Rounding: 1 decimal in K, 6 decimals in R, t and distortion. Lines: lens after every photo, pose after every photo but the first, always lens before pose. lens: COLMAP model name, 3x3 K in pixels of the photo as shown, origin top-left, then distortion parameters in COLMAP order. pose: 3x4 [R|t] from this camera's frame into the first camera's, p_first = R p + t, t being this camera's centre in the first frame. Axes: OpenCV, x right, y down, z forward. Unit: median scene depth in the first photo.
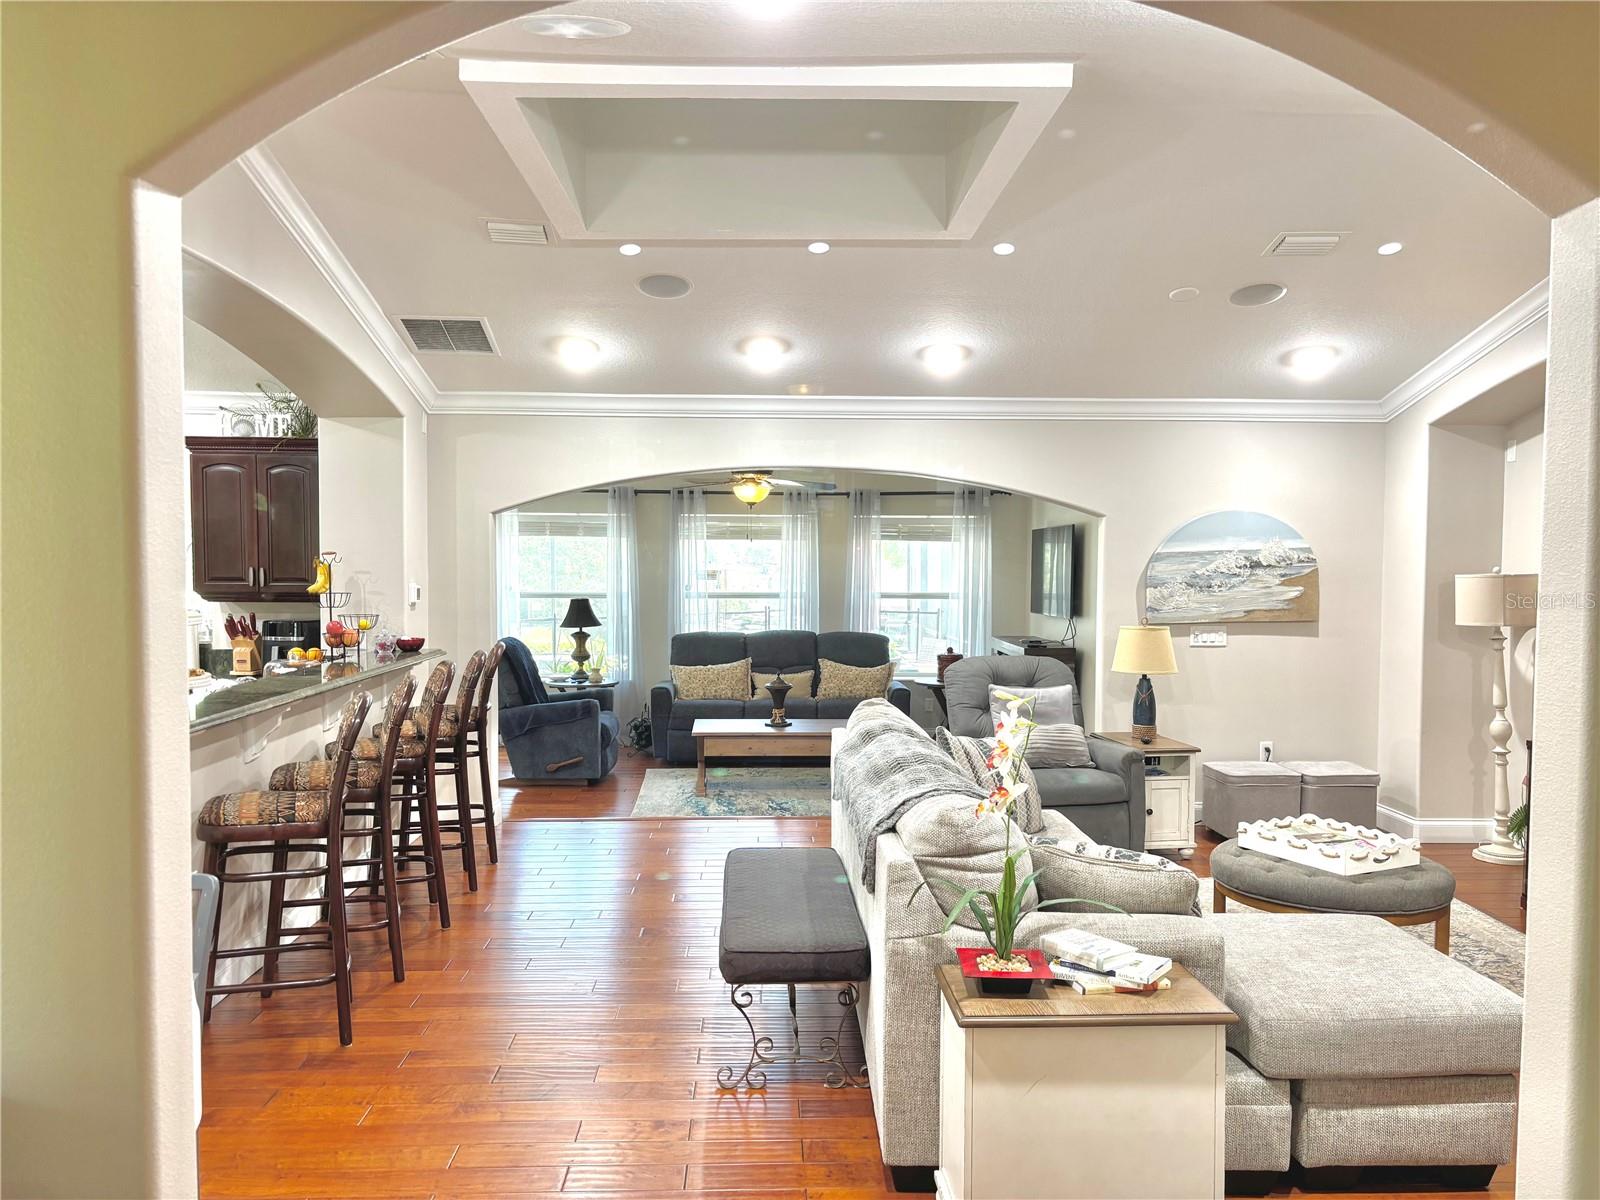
lens RADIAL K [[1195.7, 0, 800.0], [0, 1195.7, 600.0], [0, 0, 1]] dist [0.022203, -0.058175]
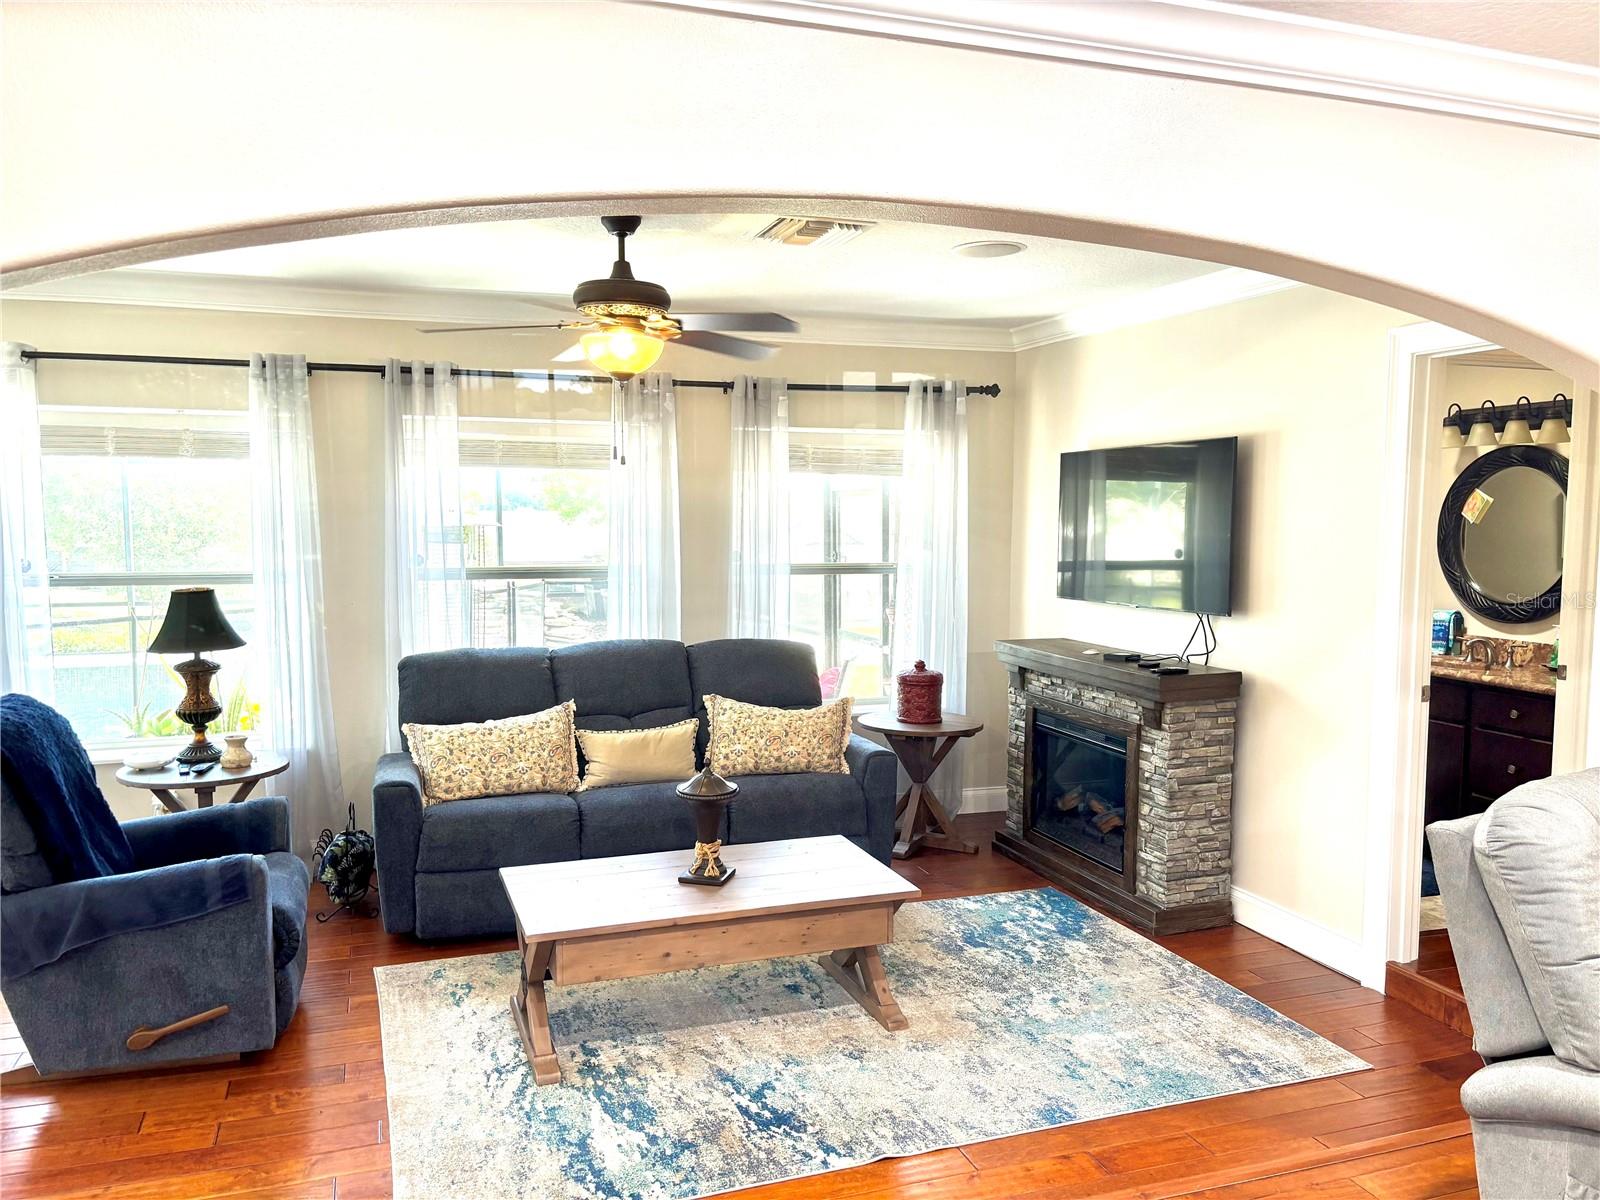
lens RADIAL K [[1195.7, 0, 800.0], [0, 1195.7, 600.0], [0, 0, 1]] dist [0.022203, -0.058175]
pose [[0.953693, -0.024239, 0.299803, -0.098713], [0.011836, 0.999000, 0.043119, -0.014428], [-0.300548, -0.037574, 0.953026, 0.485892]]
